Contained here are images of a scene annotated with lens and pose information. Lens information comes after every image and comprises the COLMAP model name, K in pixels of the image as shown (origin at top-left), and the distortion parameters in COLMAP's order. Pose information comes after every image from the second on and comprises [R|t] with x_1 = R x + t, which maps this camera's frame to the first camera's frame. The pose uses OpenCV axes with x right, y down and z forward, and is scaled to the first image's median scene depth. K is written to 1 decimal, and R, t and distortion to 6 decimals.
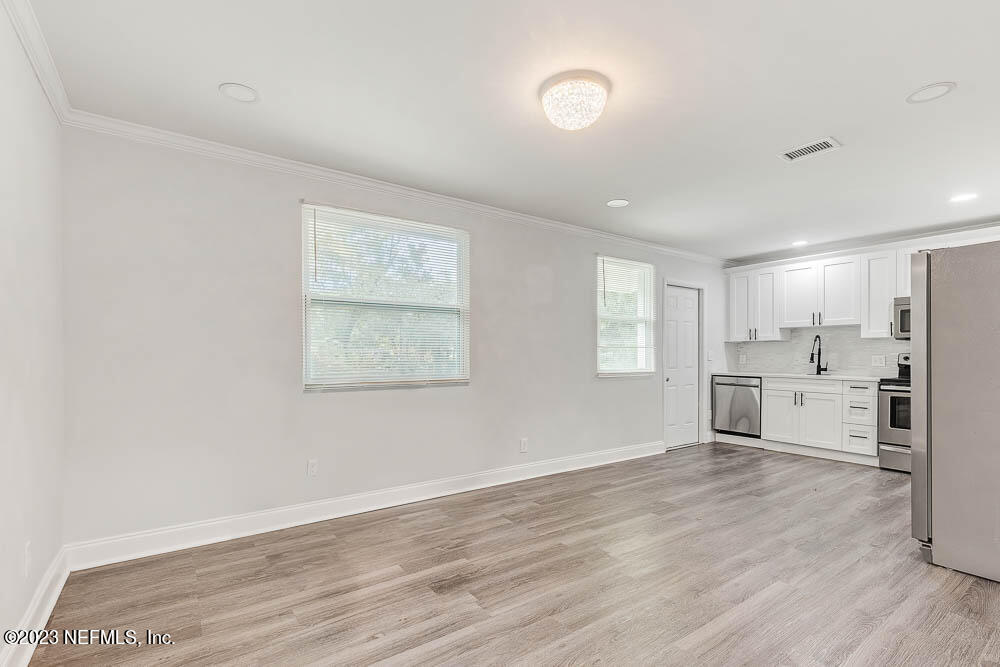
lens RADIAL K [[464.9, 0, 507.1], [0, 464.9, 356.9], [0, 0, 1]] dist [0.001199, 0.000142]
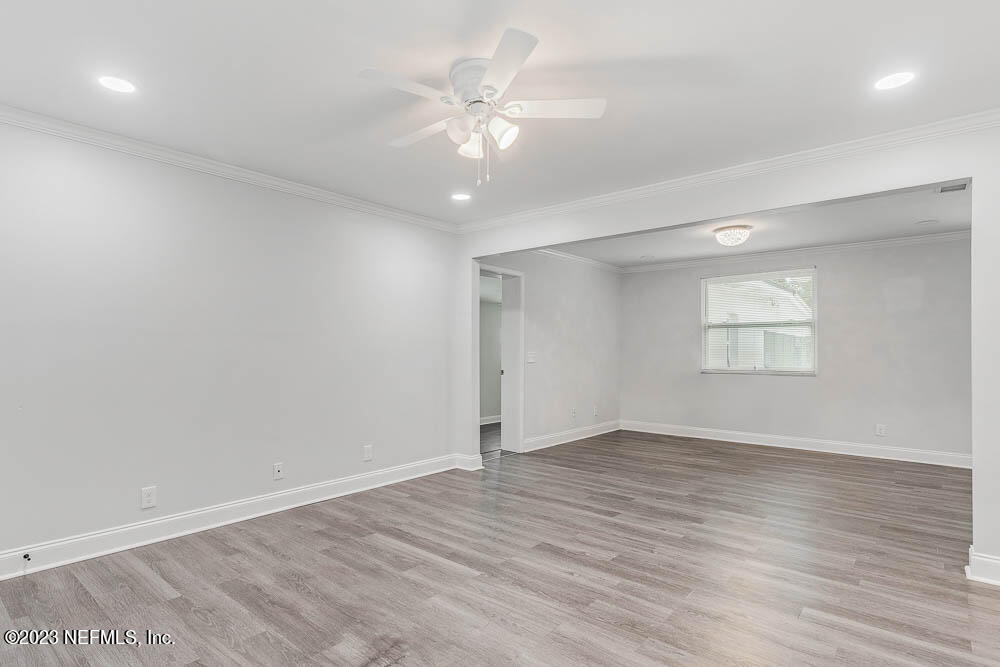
lens RADIAL K [[522.4, 0, 467.3], [0, 522.4, 348.0], [0, 0, 1]] dist [-0.003824, -0.000556]
pose [[0.200657, -0.003939, -0.979654, 0.888378], [-0.006608, 0.999964, -0.005374, -0.005169], [0.979639, 0.007552, 0.200624, -0.252721]]
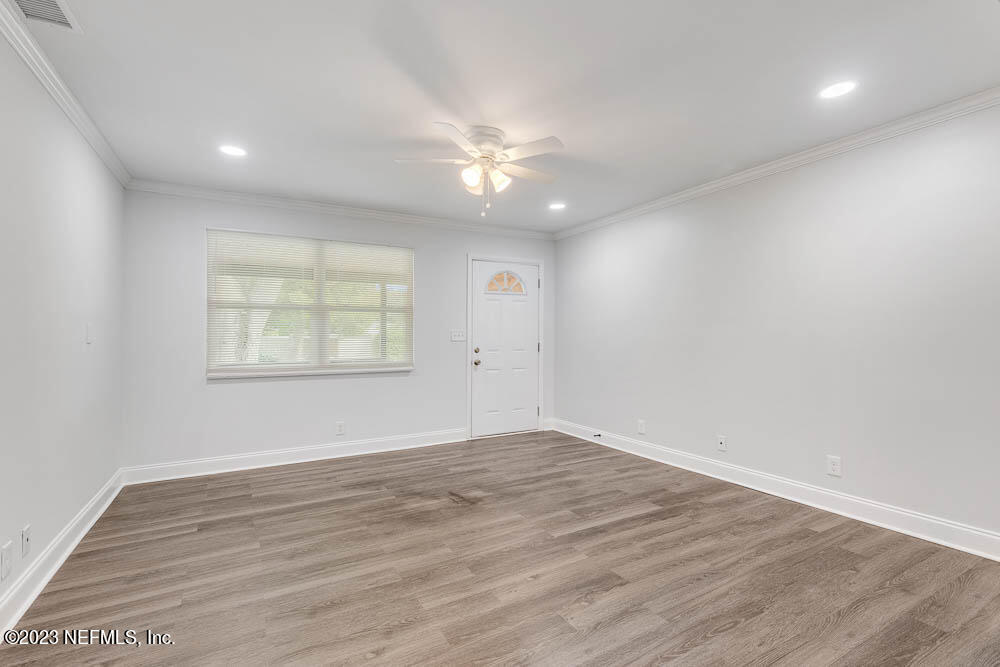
lens RADIAL K [[454.9, 0, 503.5], [0, 454.9, 335.5], [0, 0, 1]] dist [0.002216, -0.000094]
pose [[-0.994369, 0.003146, 0.105922, 0.403763], [0.003797, 0.999975, 0.005945, -0.007515], [-0.105901, 0.006314, -0.994357, 0.343312]]
